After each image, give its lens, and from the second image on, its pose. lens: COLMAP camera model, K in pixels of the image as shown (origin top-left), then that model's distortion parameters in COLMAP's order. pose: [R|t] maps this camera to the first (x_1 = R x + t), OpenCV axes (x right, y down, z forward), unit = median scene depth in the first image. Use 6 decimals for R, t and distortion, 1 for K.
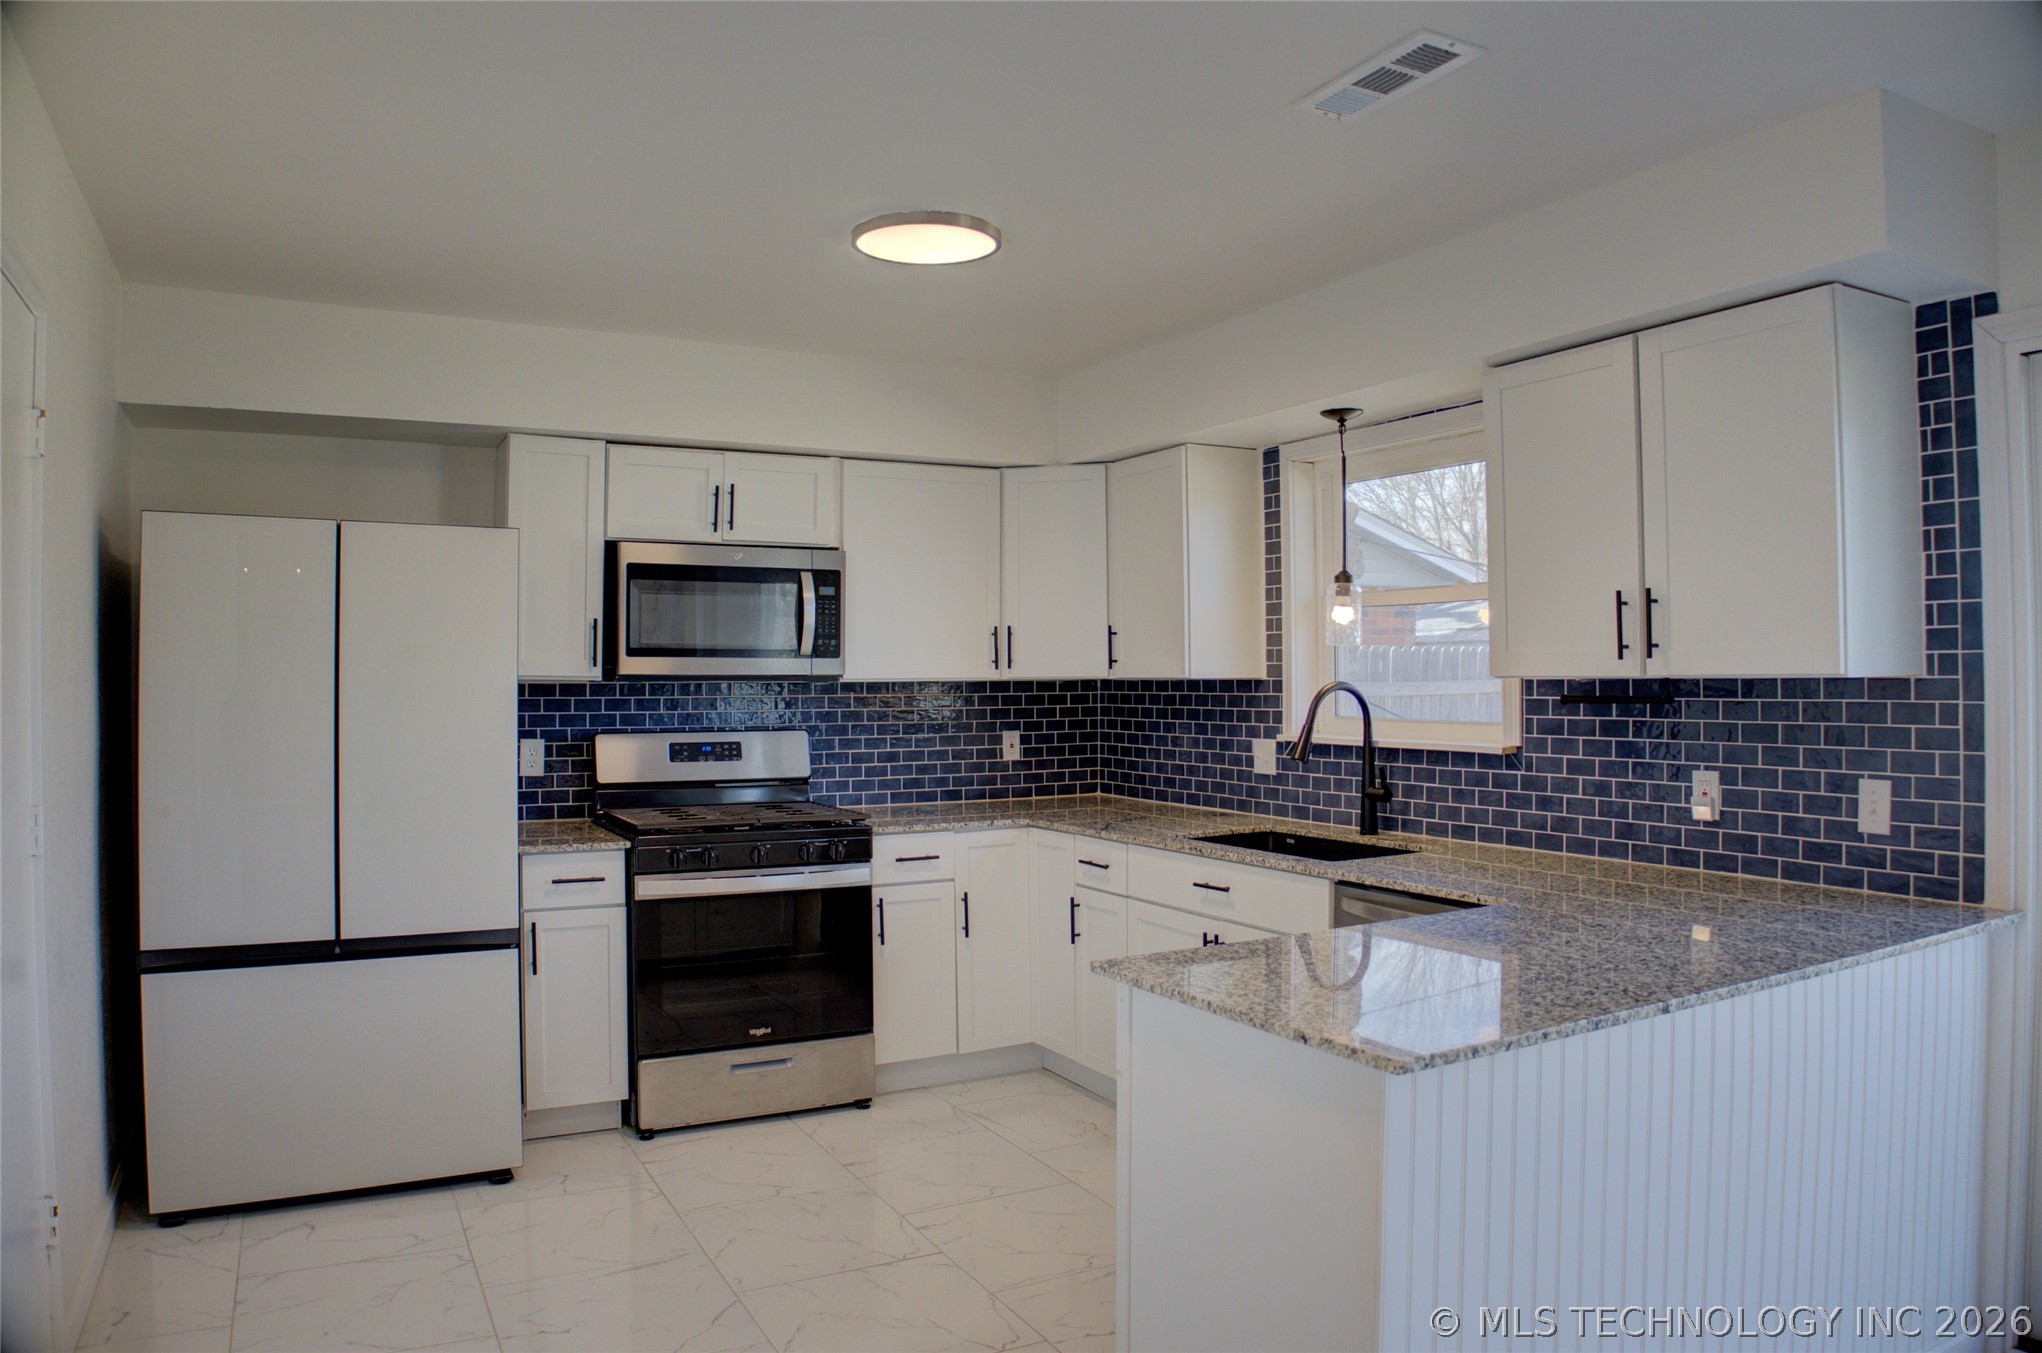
lens RADIAL K [[1449.8, 0, 1015.3], [0, 1449.8, 675.2], [0, 0, 1]] dist [-0.075078, 0.001596]
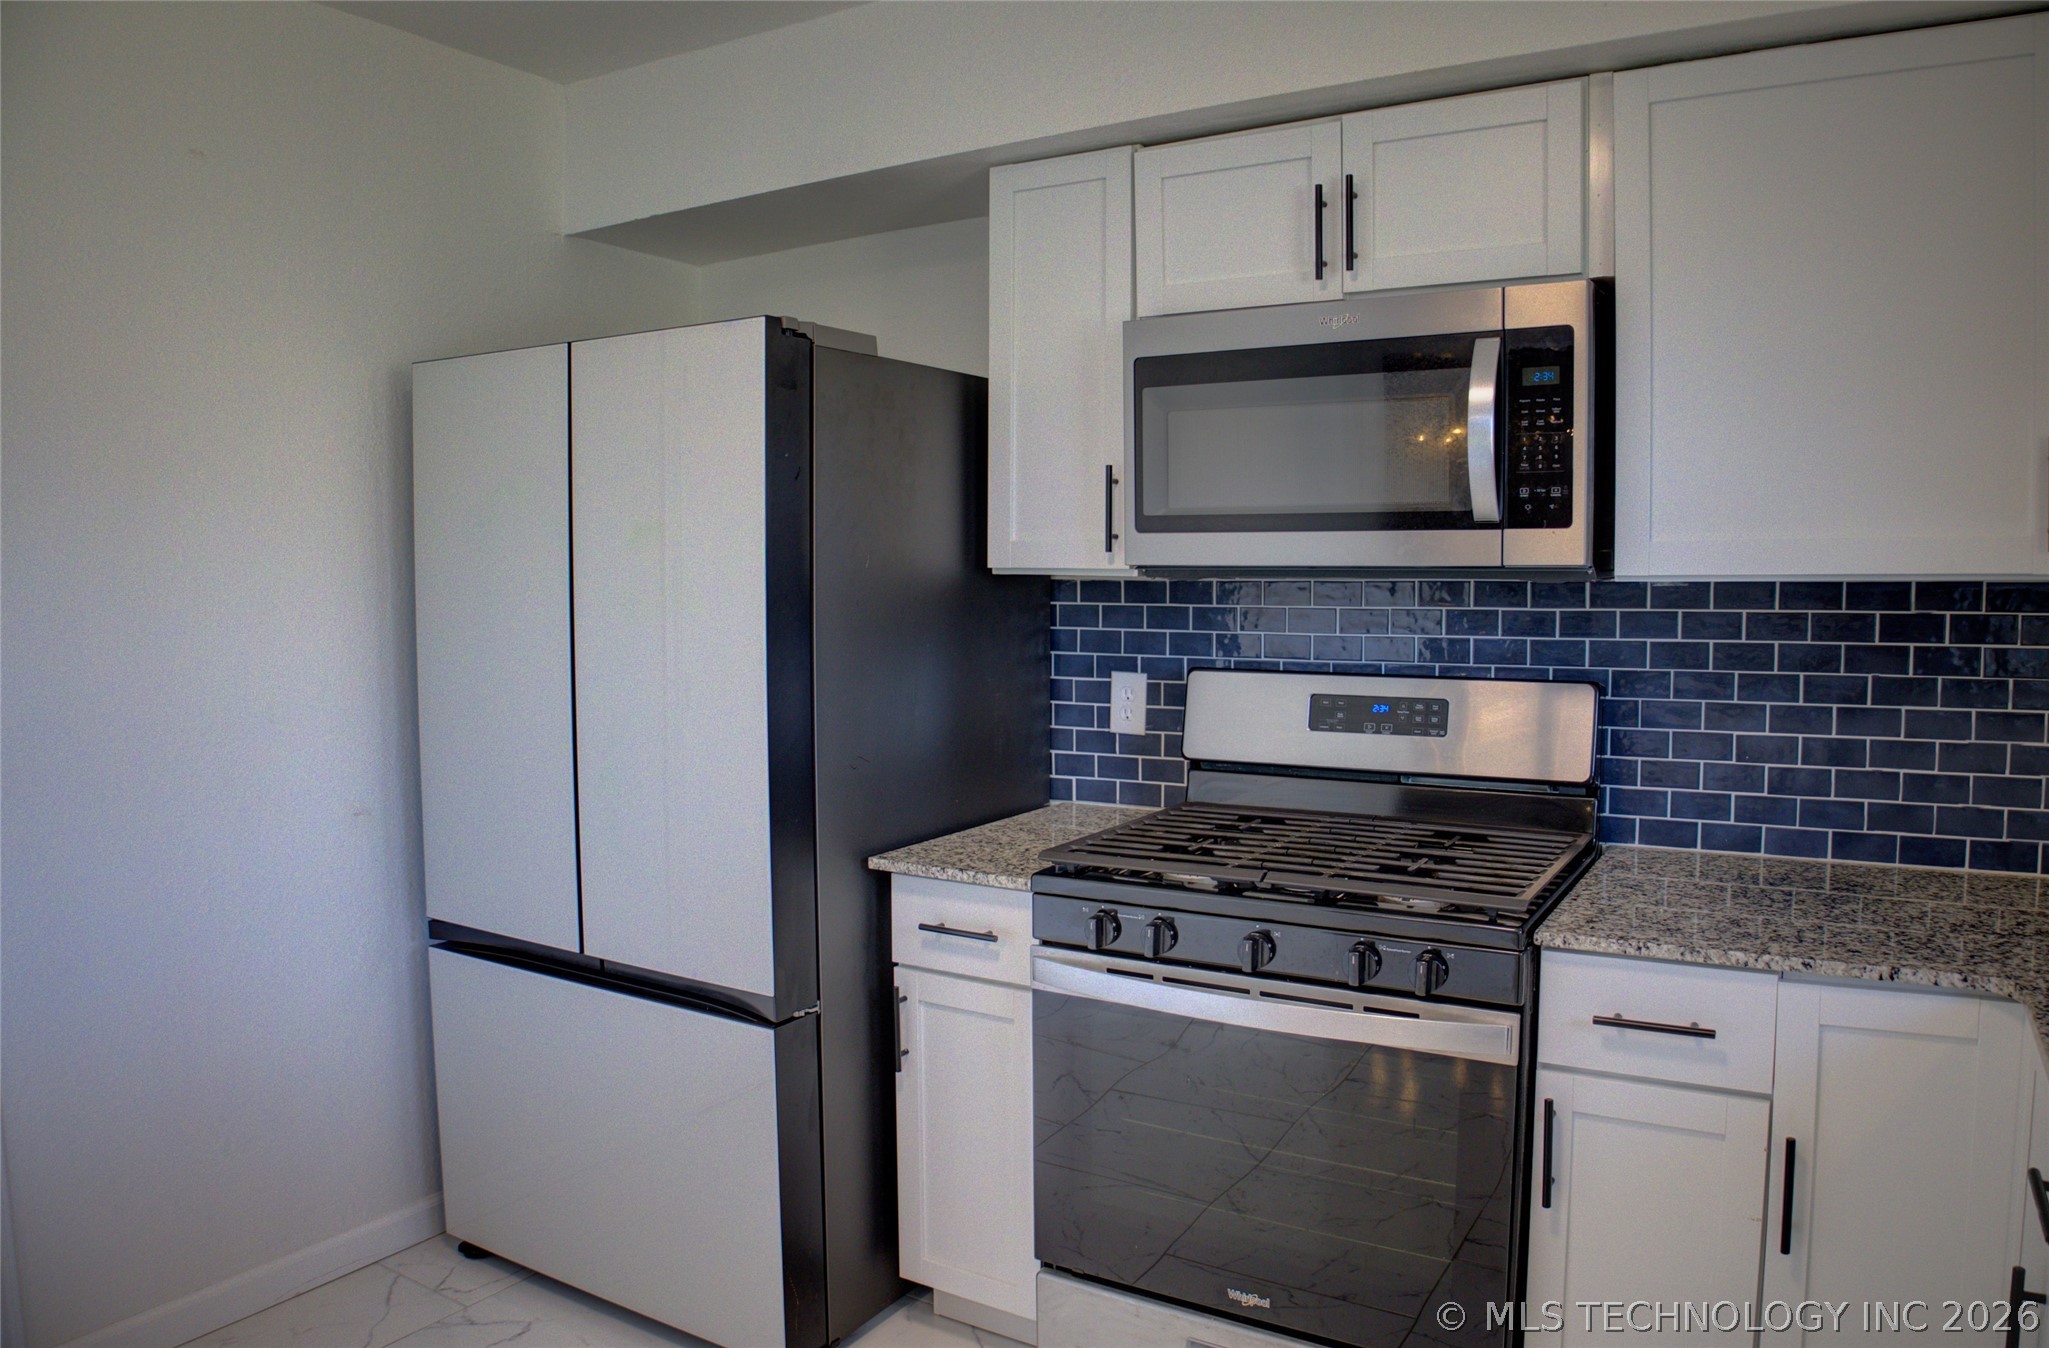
lens RADIAL K [[1455.4, 0, 1024.5], [0, 1455.4, 674.0], [0, 0, 1]] dist [-0.149751, 0.098267]
pose [[0.508917, 0.060540, -0.858684, 0.174673], [0.010625, 0.997006, 0.076589, -0.002767], [0.860750, -0.048101, 0.506750, 0.664483]]
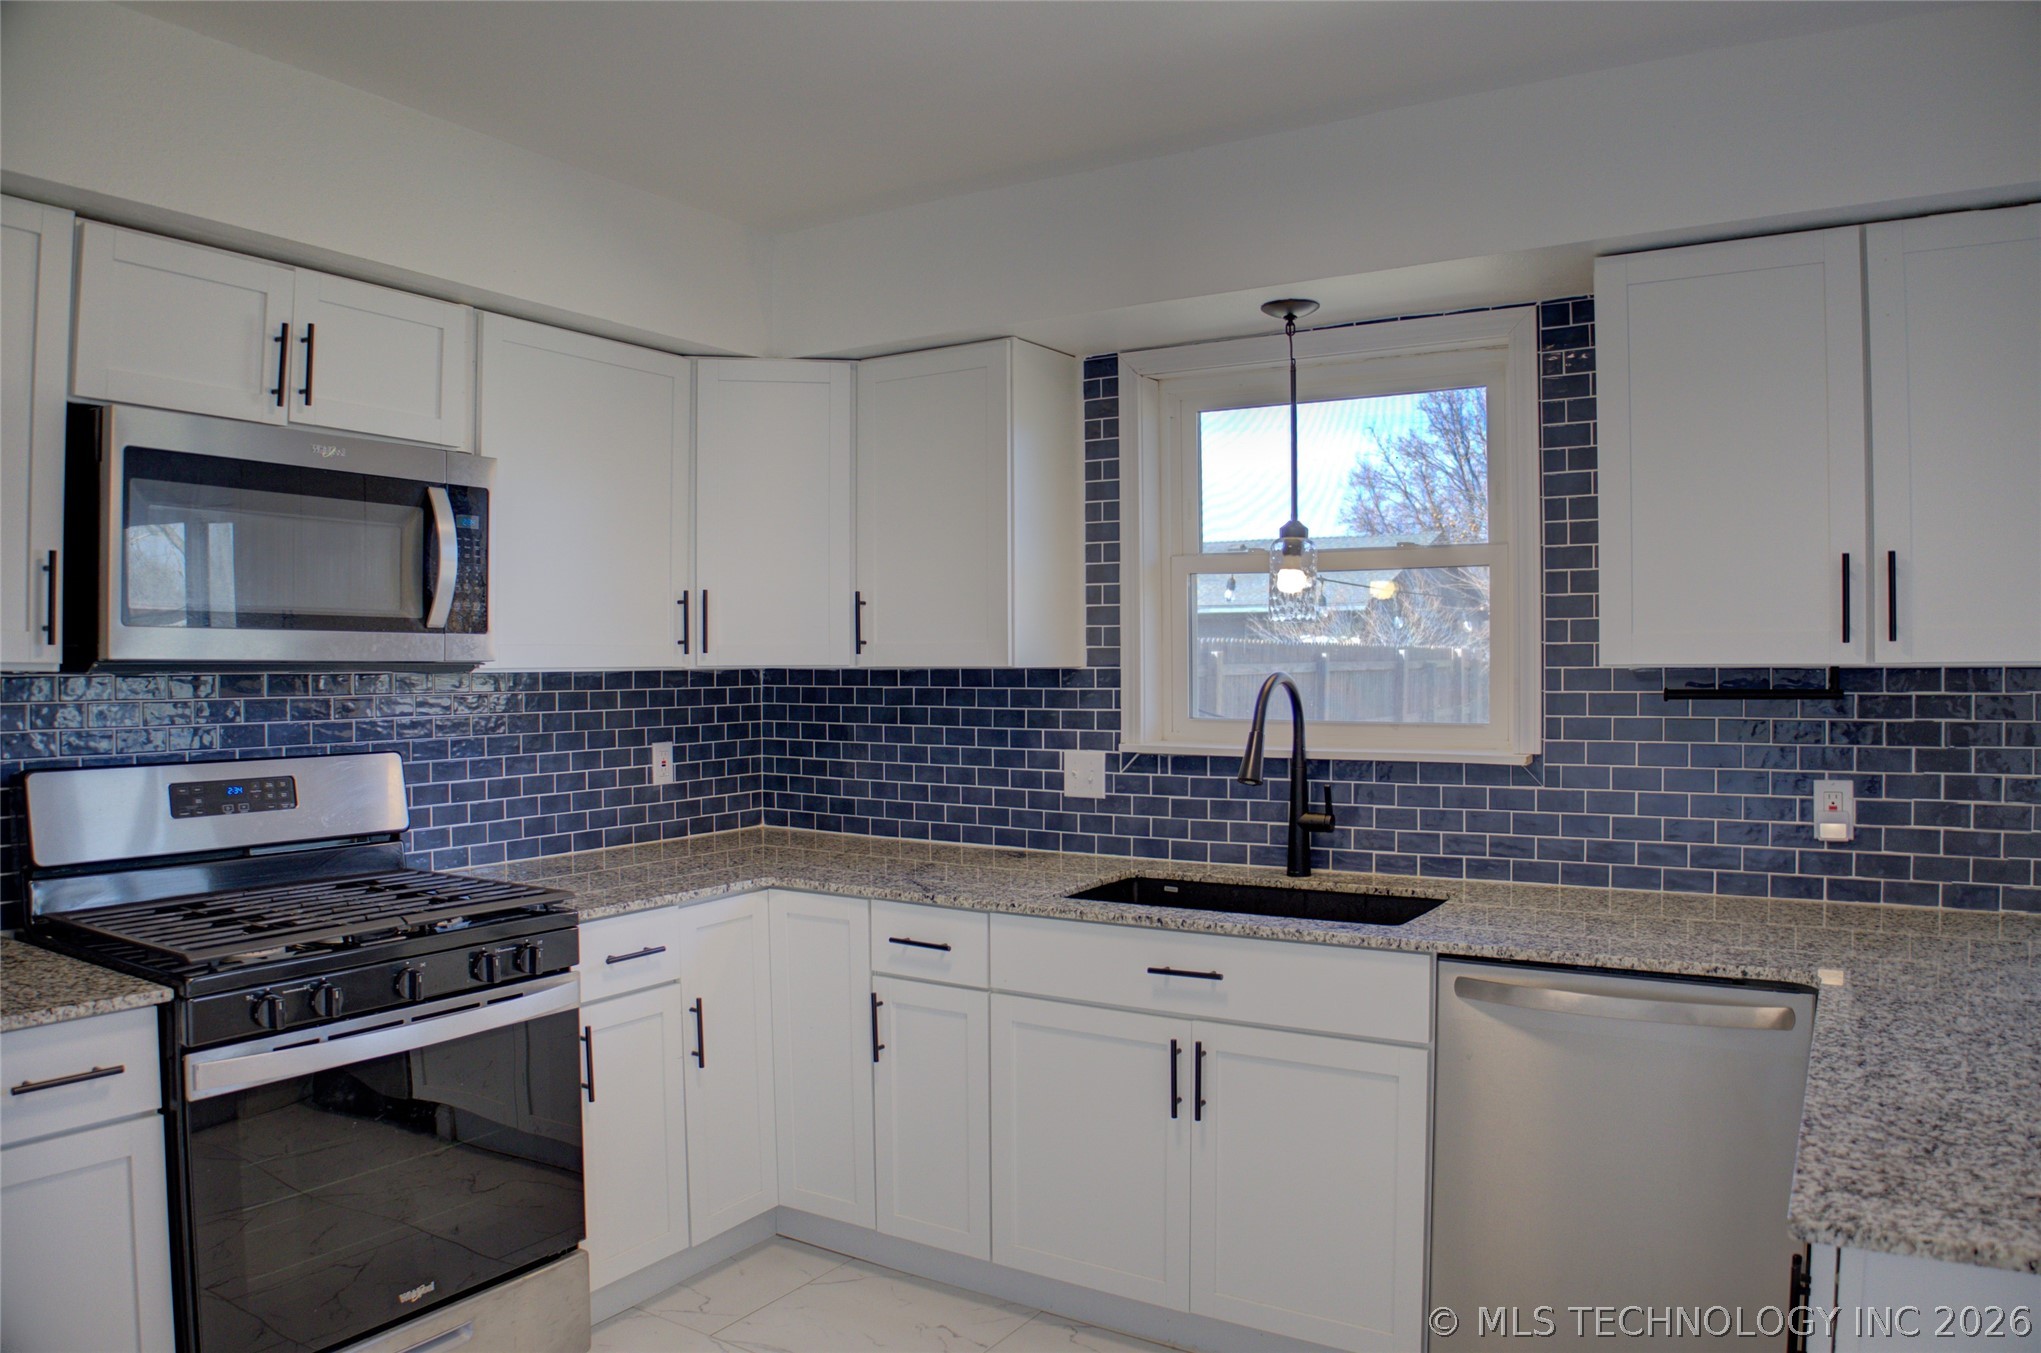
lens RADIAL K [[1412.6, 0, 1029.3], [0, 1412.6, 673.1], [0, 0, 1]] dist [-0.139031, 0.063400]
pose [[0.866813, -0.002362, 0.498628, -0.220939], [-0.001183, 0.999976, 0.006794, 0.000597], [-0.498632, -0.006479, 0.866789, 0.403463]]
